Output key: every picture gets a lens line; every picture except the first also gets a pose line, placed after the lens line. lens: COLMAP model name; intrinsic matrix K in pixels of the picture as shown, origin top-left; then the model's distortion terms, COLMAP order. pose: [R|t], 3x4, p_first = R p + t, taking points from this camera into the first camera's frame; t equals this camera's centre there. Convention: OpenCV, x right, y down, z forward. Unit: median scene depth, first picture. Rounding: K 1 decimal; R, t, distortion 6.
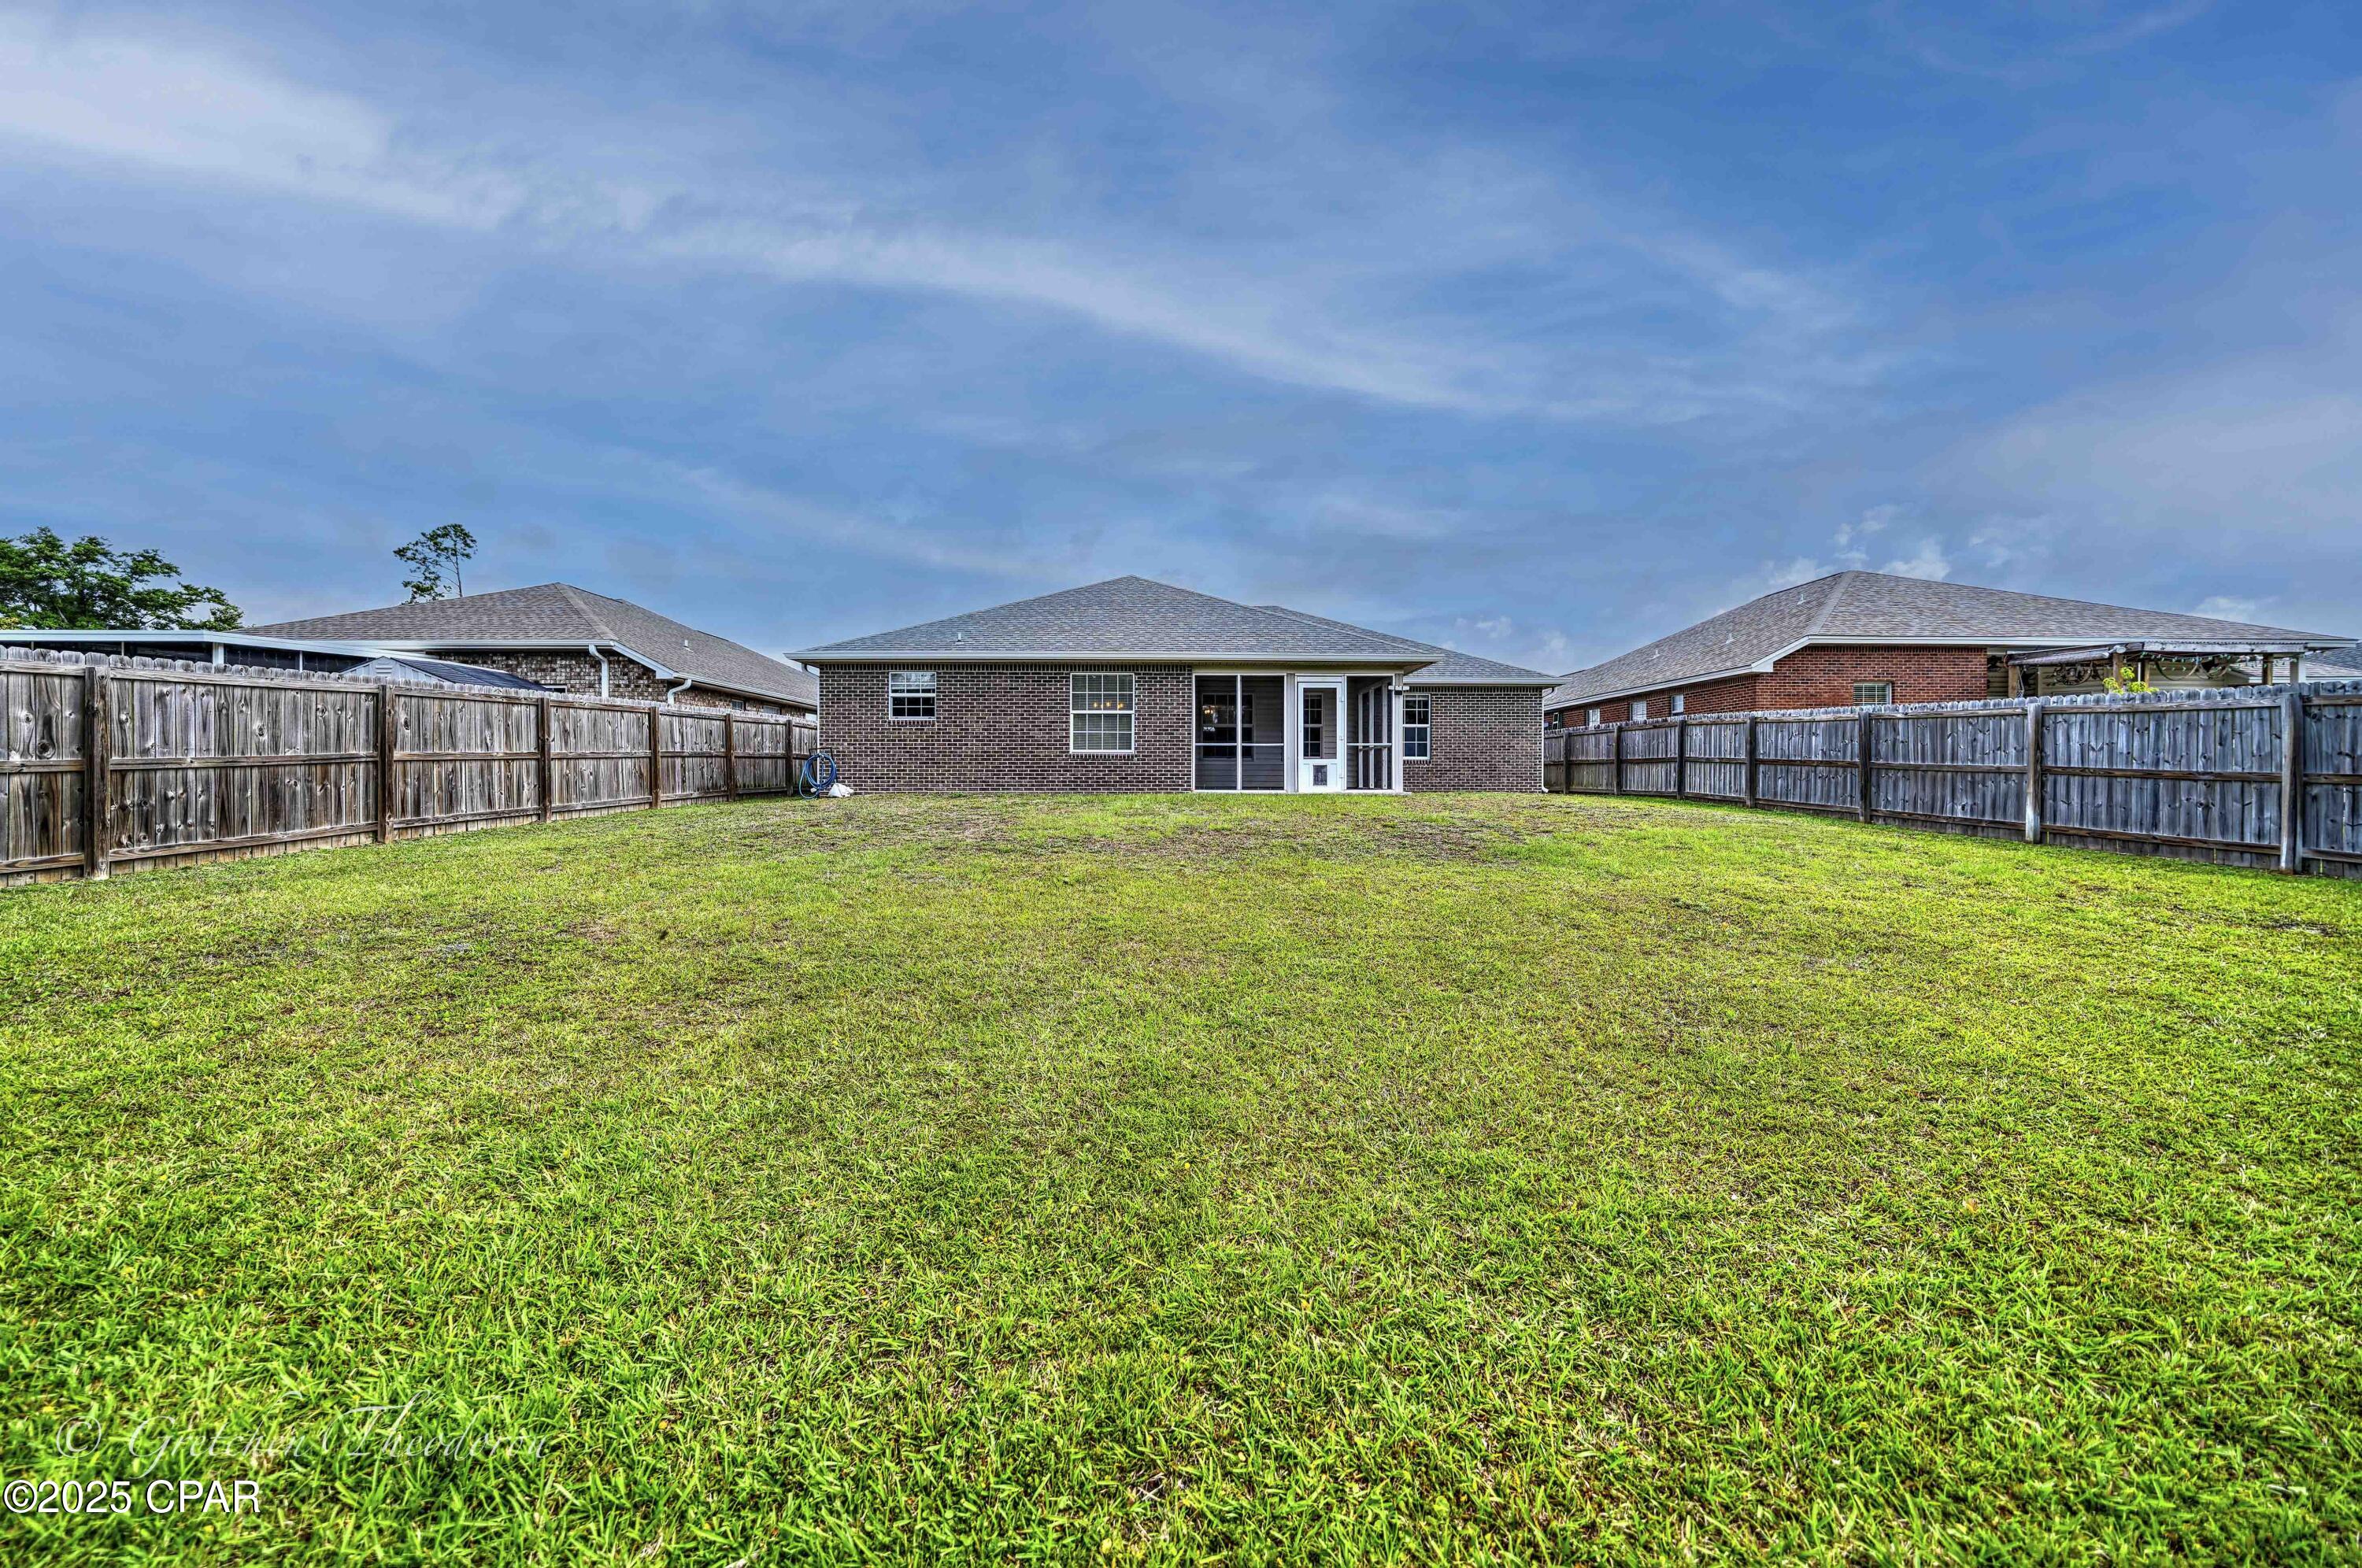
lens RADIAL K [[810.9, 0, 1181.0], [0, 810.9, 784.0], [0, 0, 1]] dist [0.000063, 0.000033]
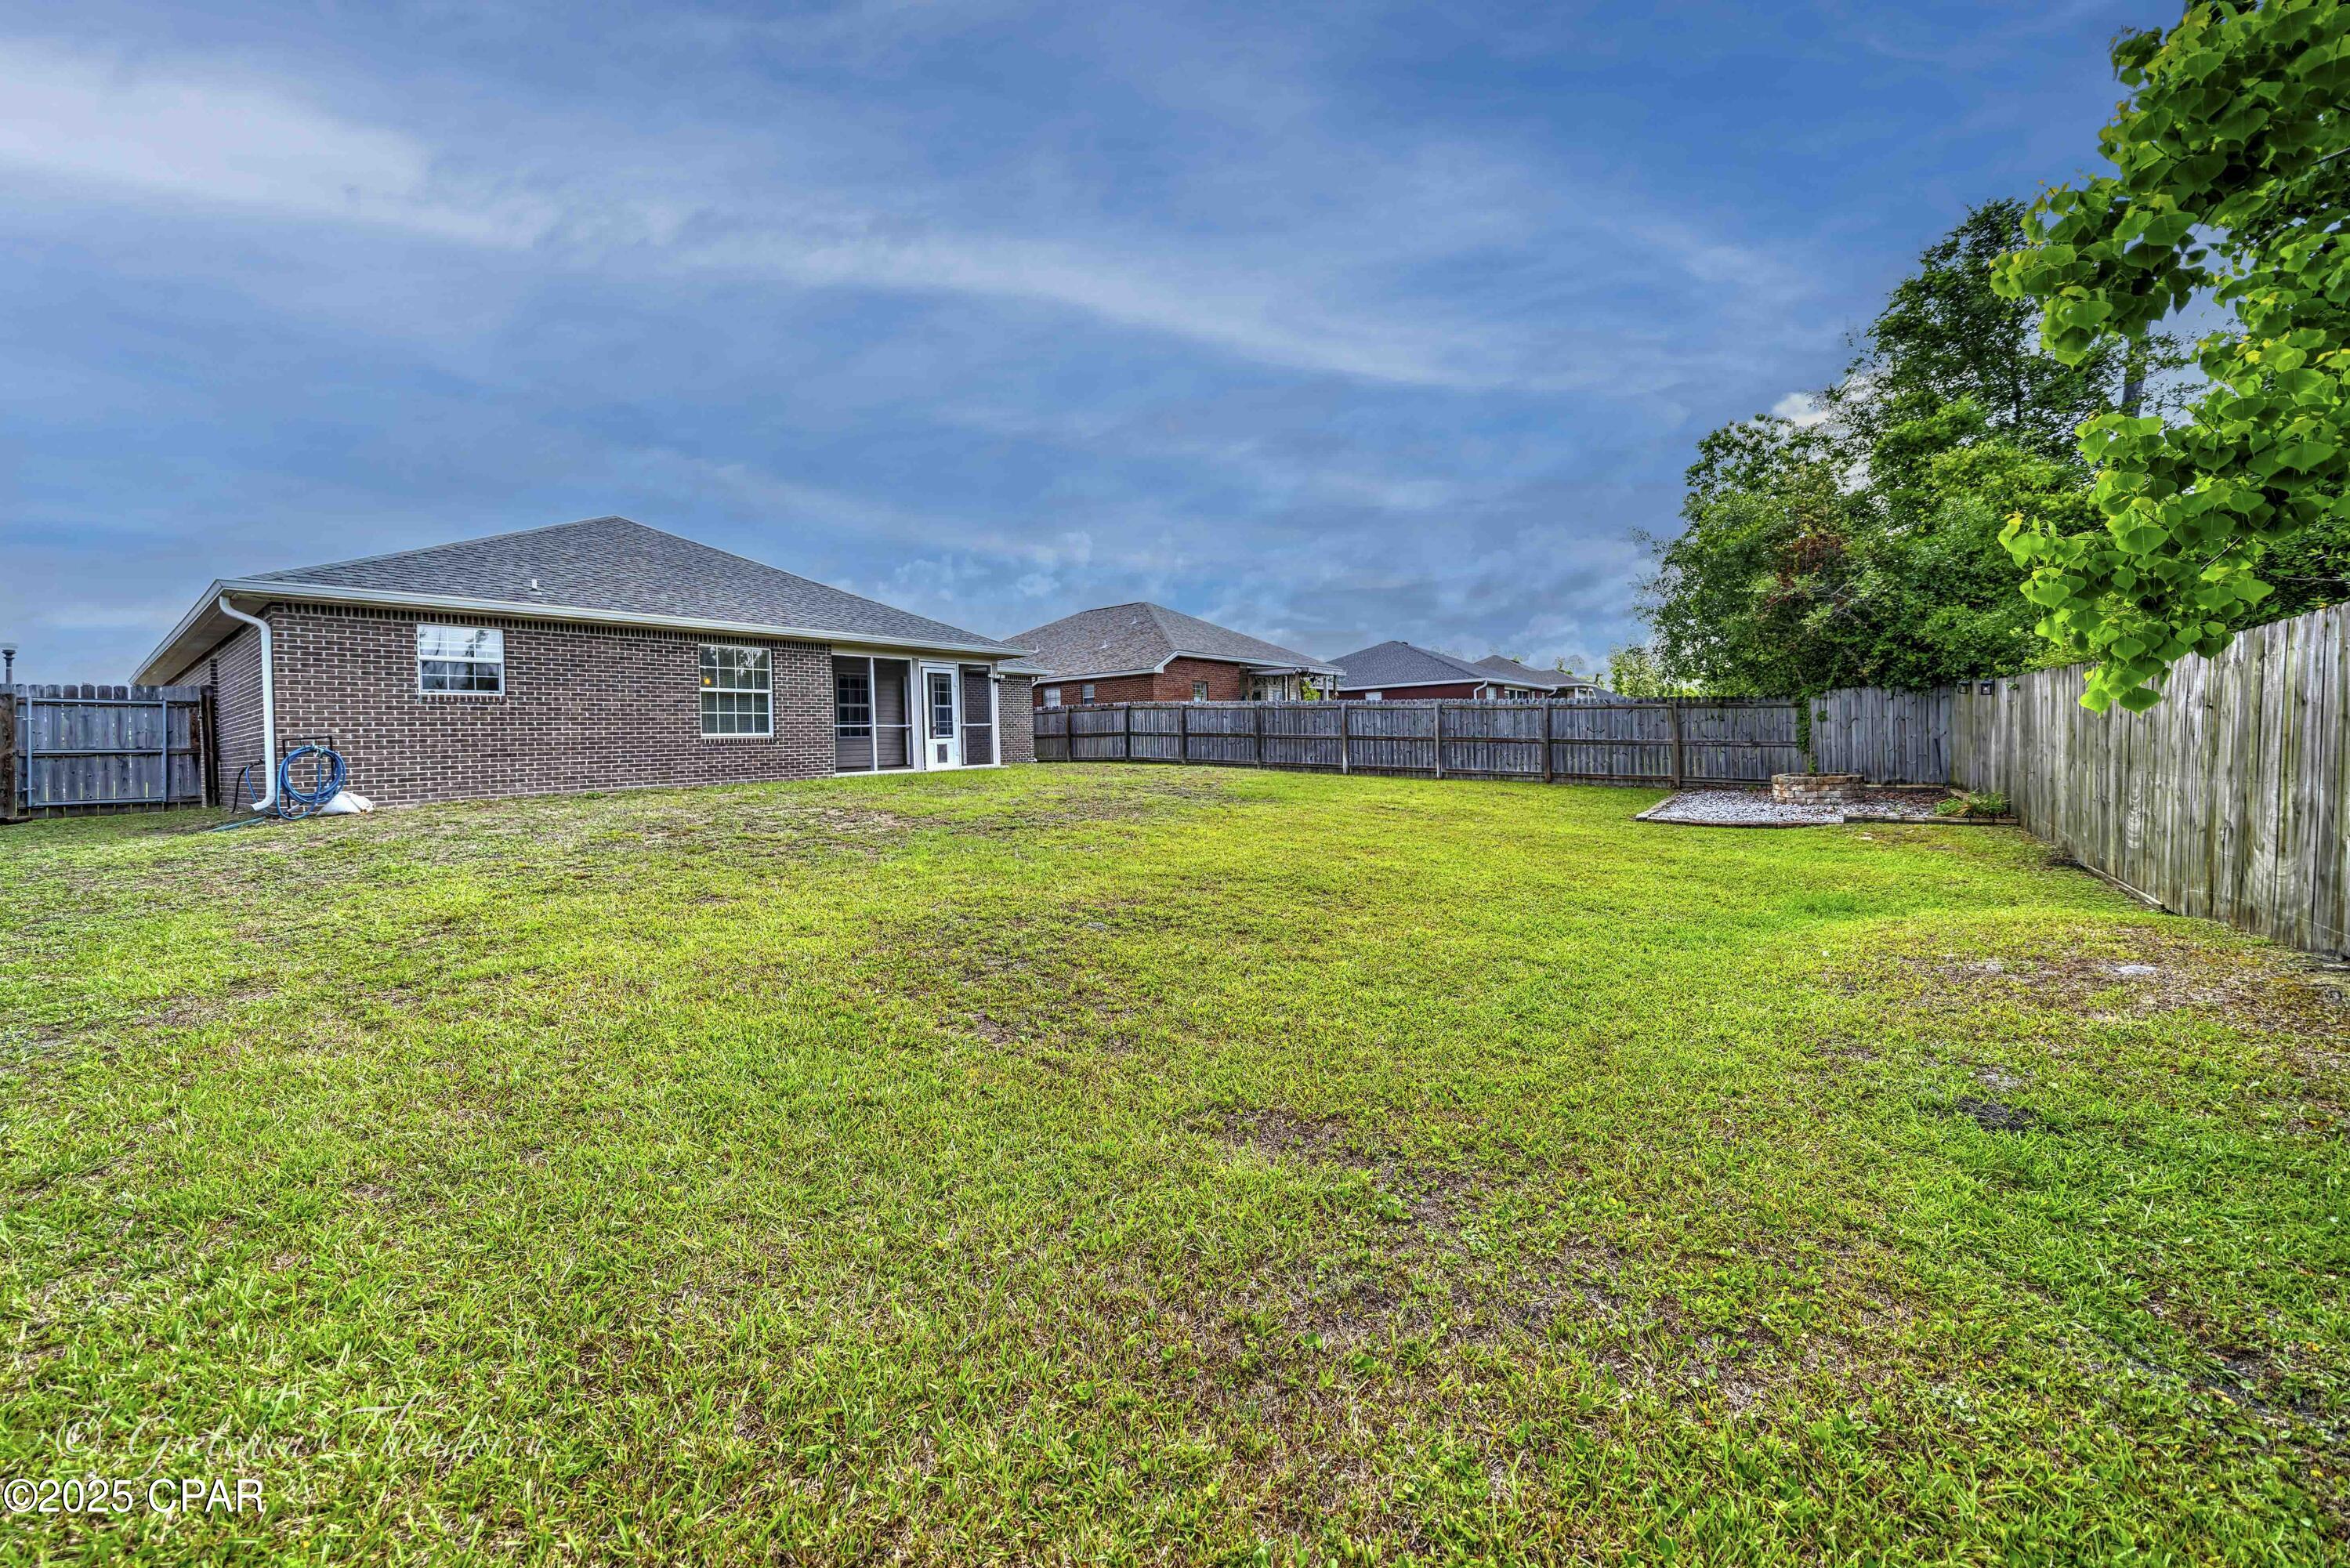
lens RADIAL K [[854.4, 0, 1175.5], [0, 854.4, 754.6], [0, 0, 1]] dist [-0.001829, -0.000242]
pose [[0.583029, -0.036673, 0.811623, -0.576711], [0.037204, 0.999138, 0.018421, -0.018758], [-0.811599, 0.019456, 0.583891, 0.075830]]
